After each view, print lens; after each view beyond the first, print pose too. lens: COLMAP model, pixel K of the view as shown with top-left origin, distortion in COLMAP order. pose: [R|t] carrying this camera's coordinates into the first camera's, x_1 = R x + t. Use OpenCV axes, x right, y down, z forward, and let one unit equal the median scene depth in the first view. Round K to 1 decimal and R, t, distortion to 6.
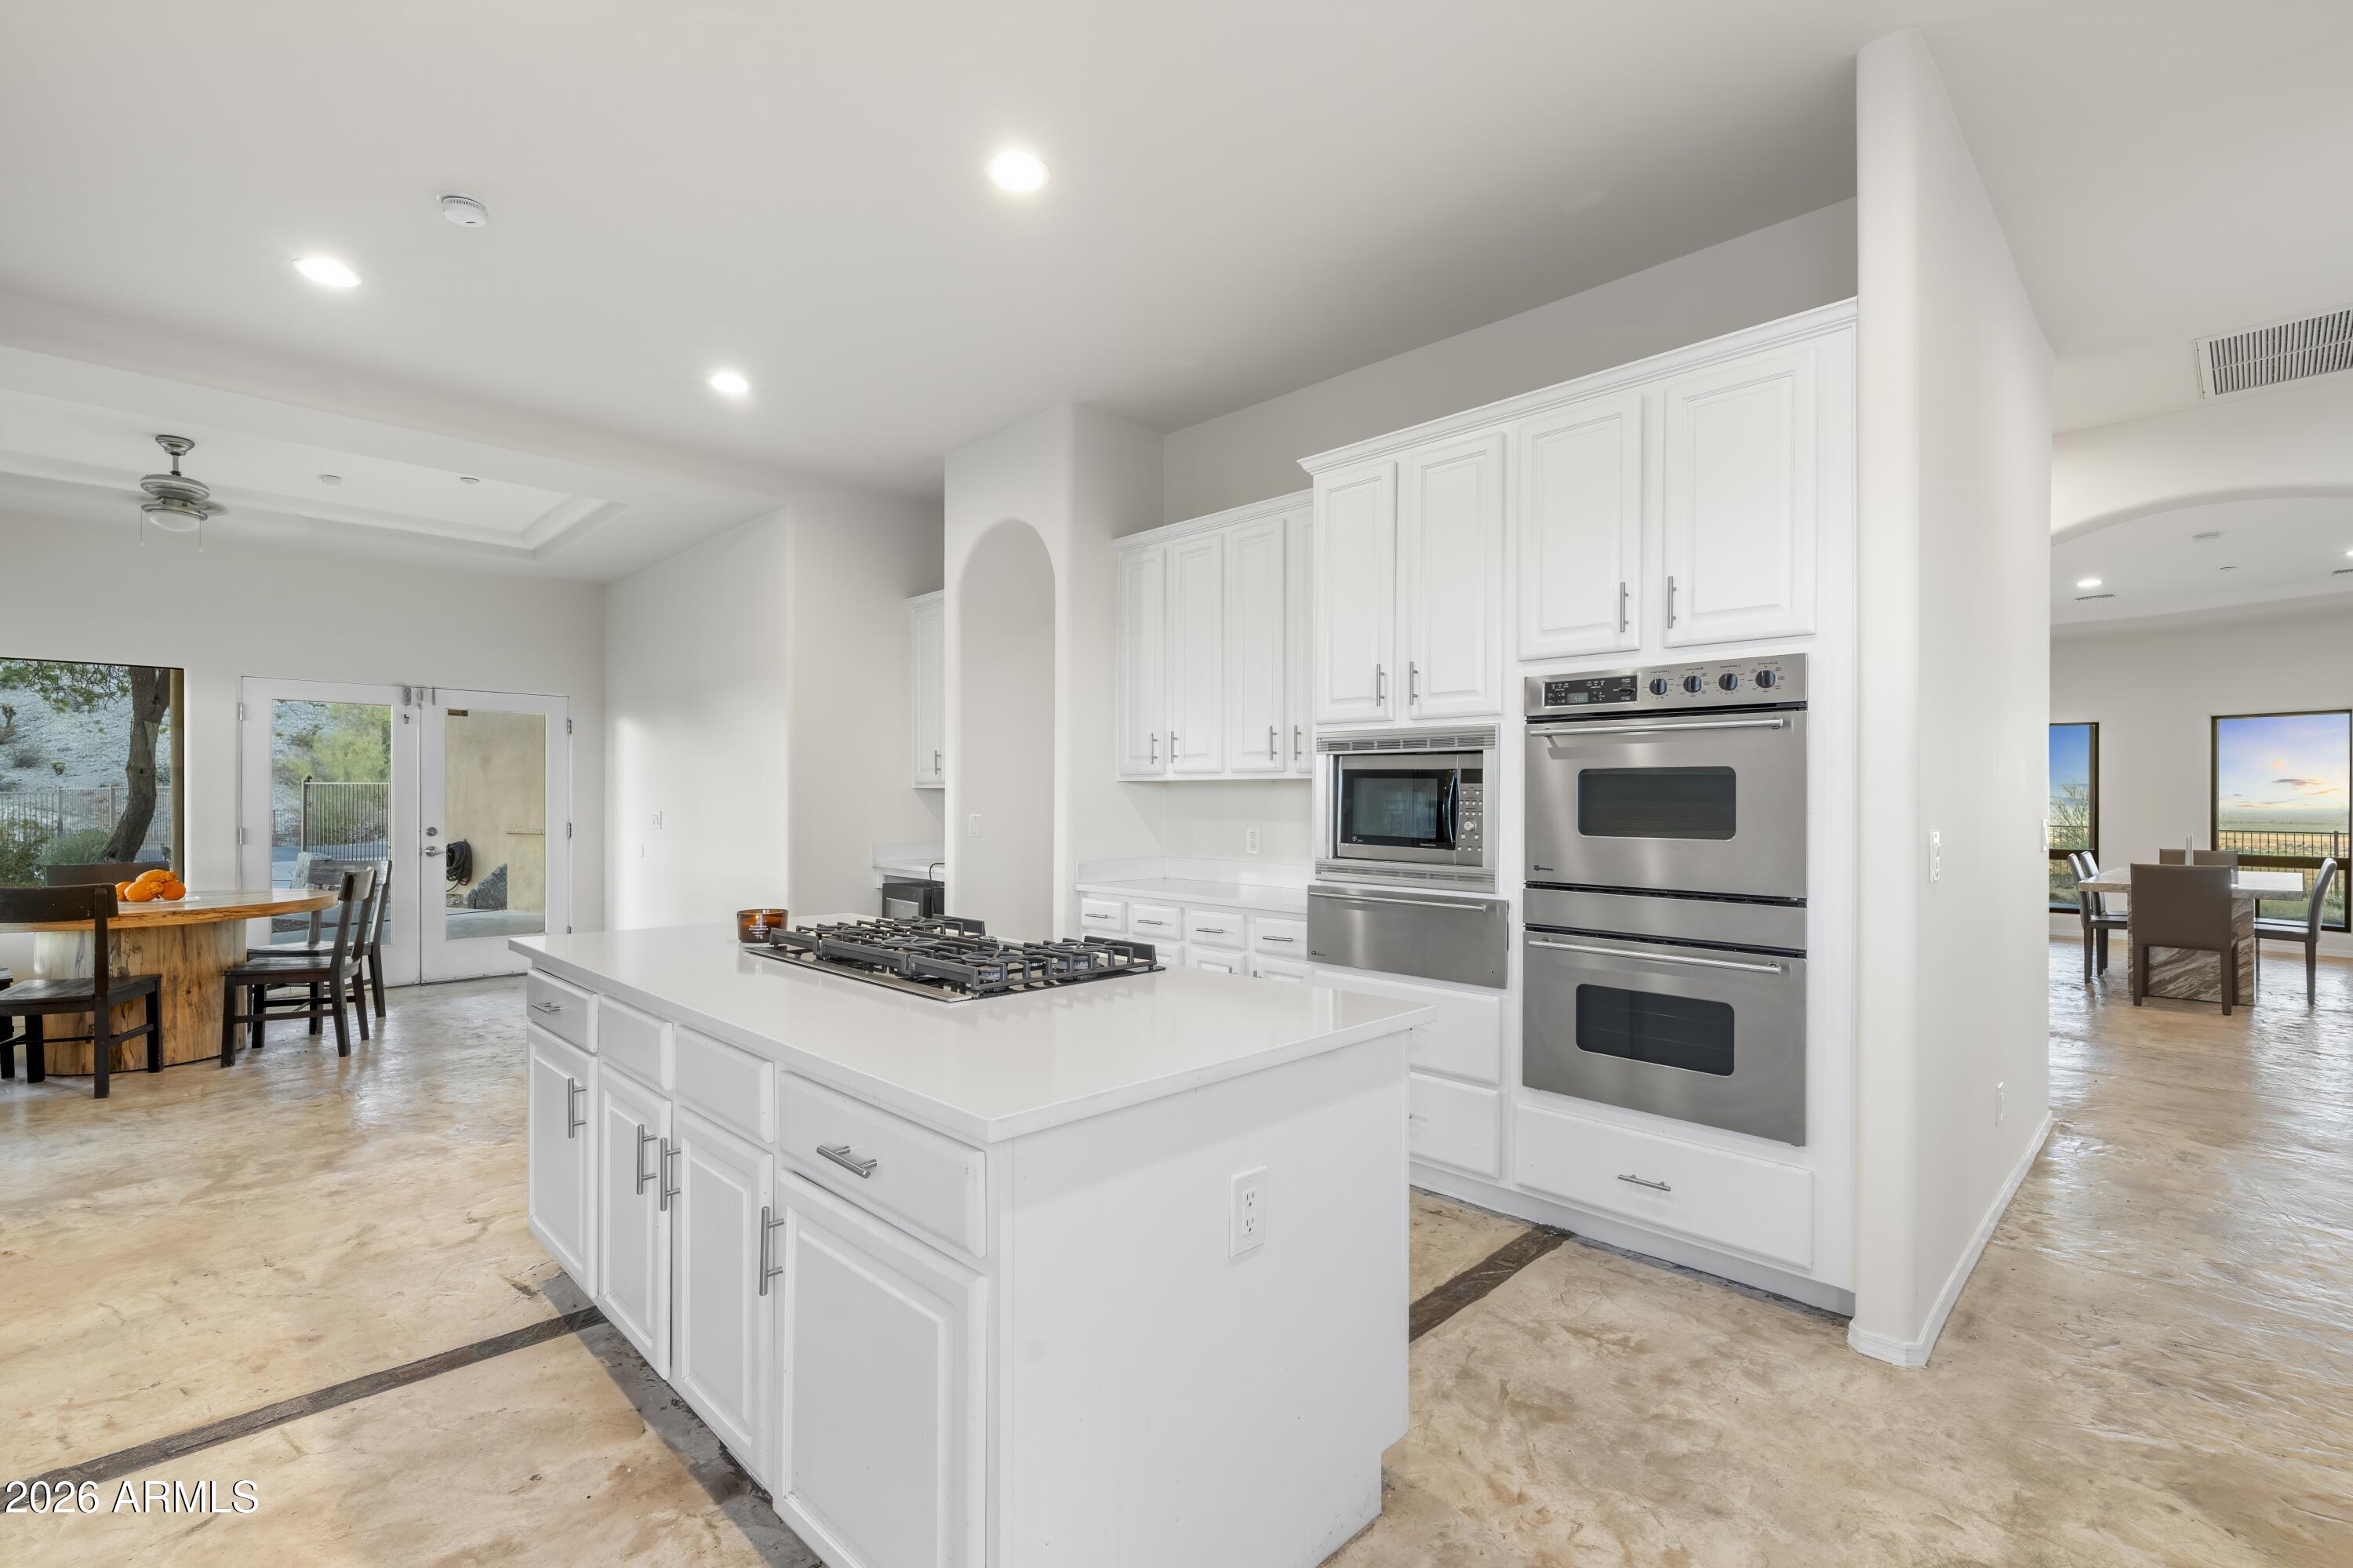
lens RADIAL K [[1050.6, 0, 1168.7], [0, 1050.6, 802.6], [0, 0, 1]] dist [-0.005798, -0.000951]
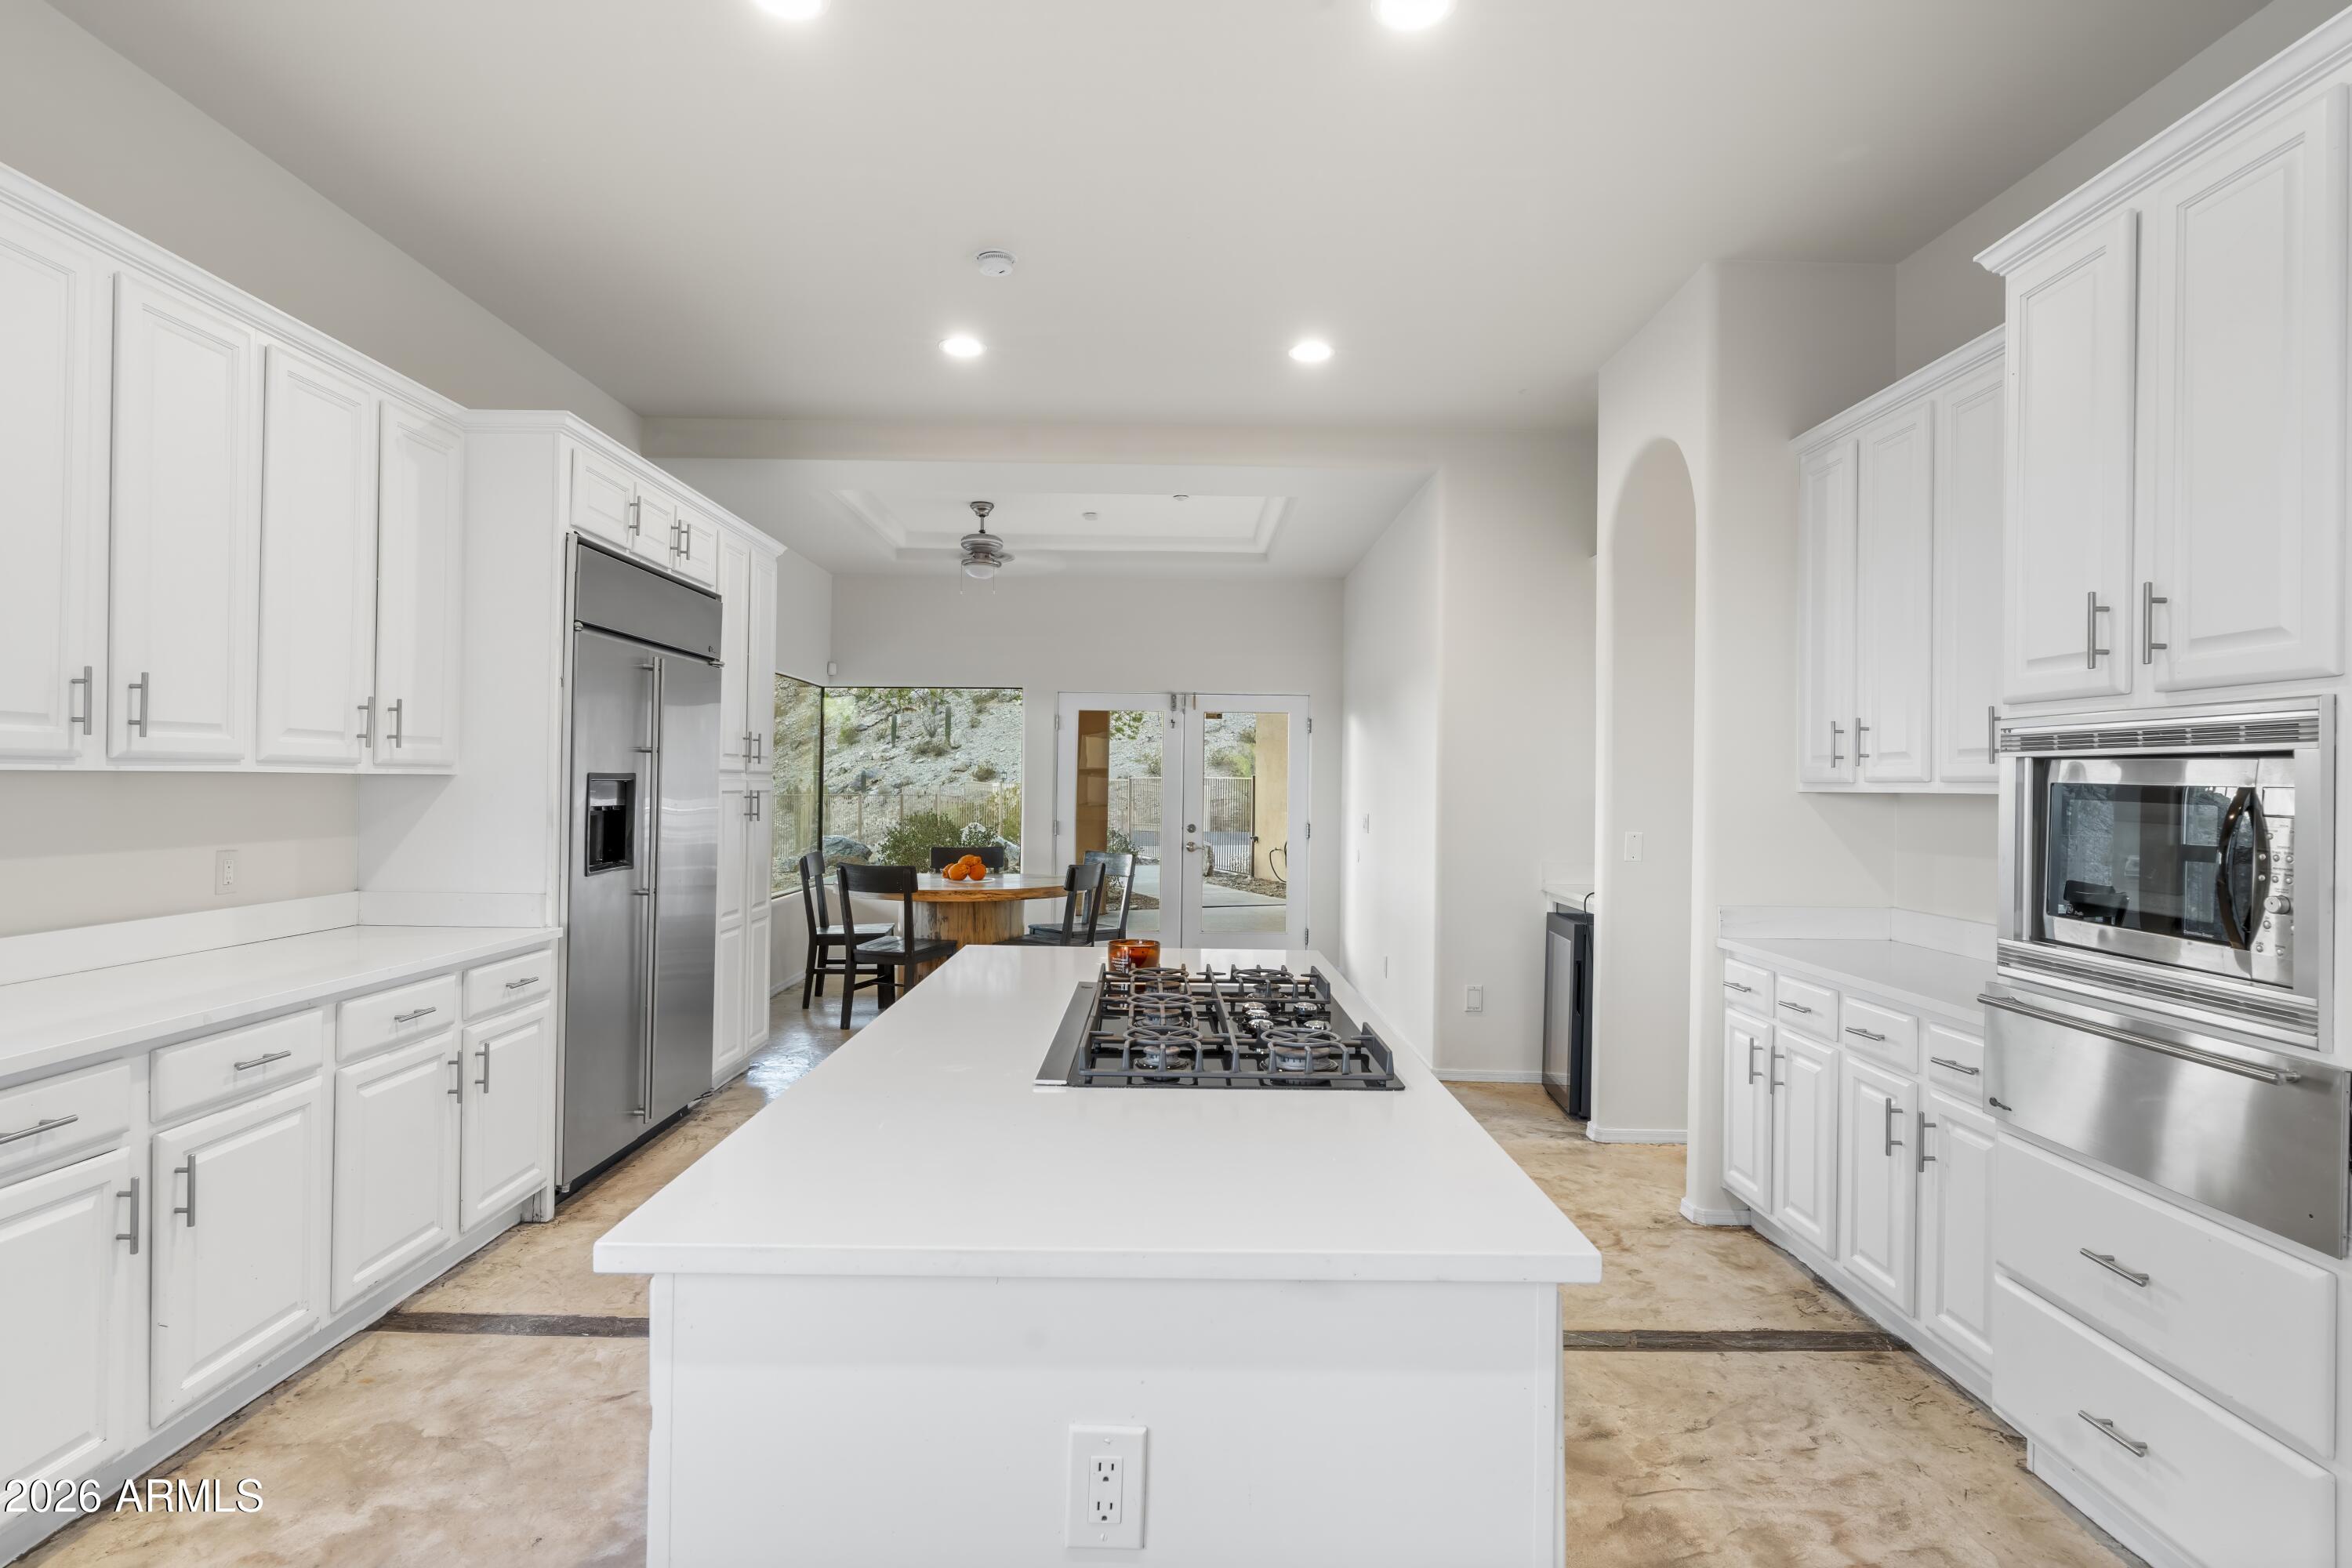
lens RADIAL K [[1204.5, 0, 1173.6], [0, 1204.5, 780.3], [0, 0, 1]] dist [0.000128, 0.000805]
pose [[0.716775, 0.003957, -0.697293, 0.212651], [-0.013289, 0.999880, -0.007987, -0.016816], [0.697178, 0.014991, 0.716741, 0.161782]]
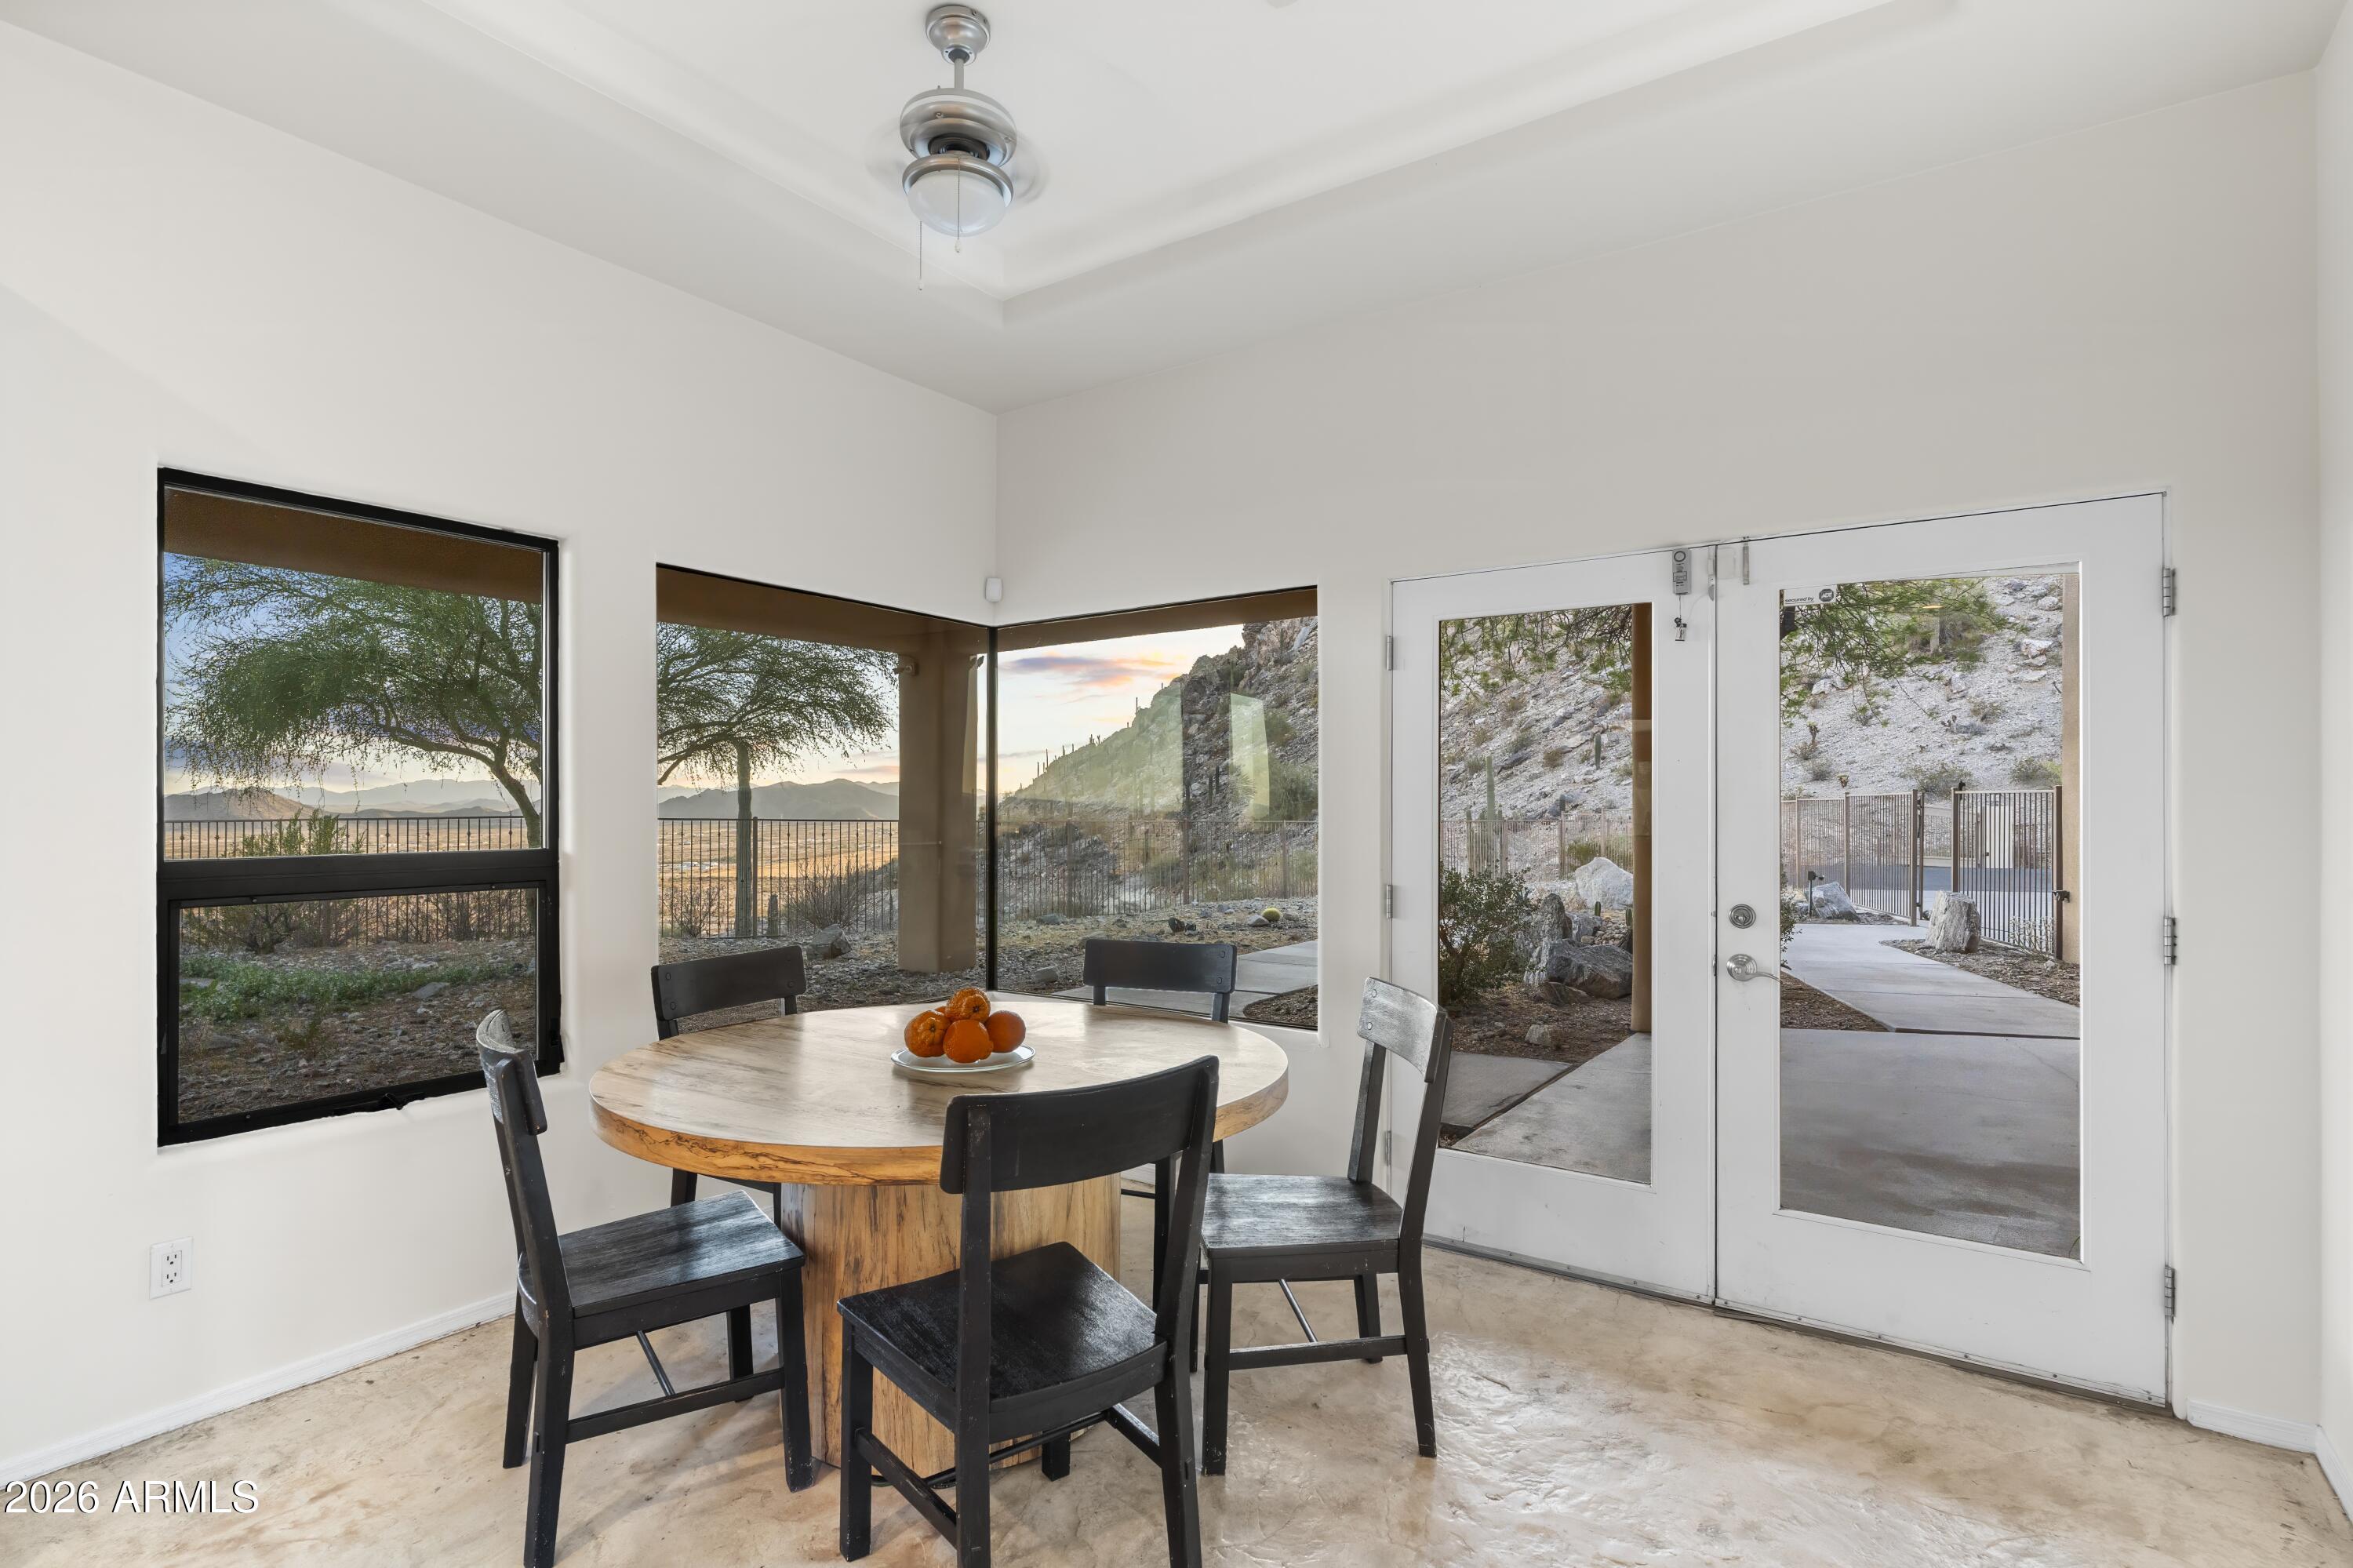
lens RADIAL K [[1159.1, 0, 1171.1], [0, 1159.1, 797.0], [0, 0, 1]] dist [0.001192, 0.000083]
pose [[0.190541, -0.009549, -0.981633, -0.497405], [-0.004028, 0.999937, -0.010509, -0.016149], [0.981671, 0.005957, 0.190491, 1.087186]]
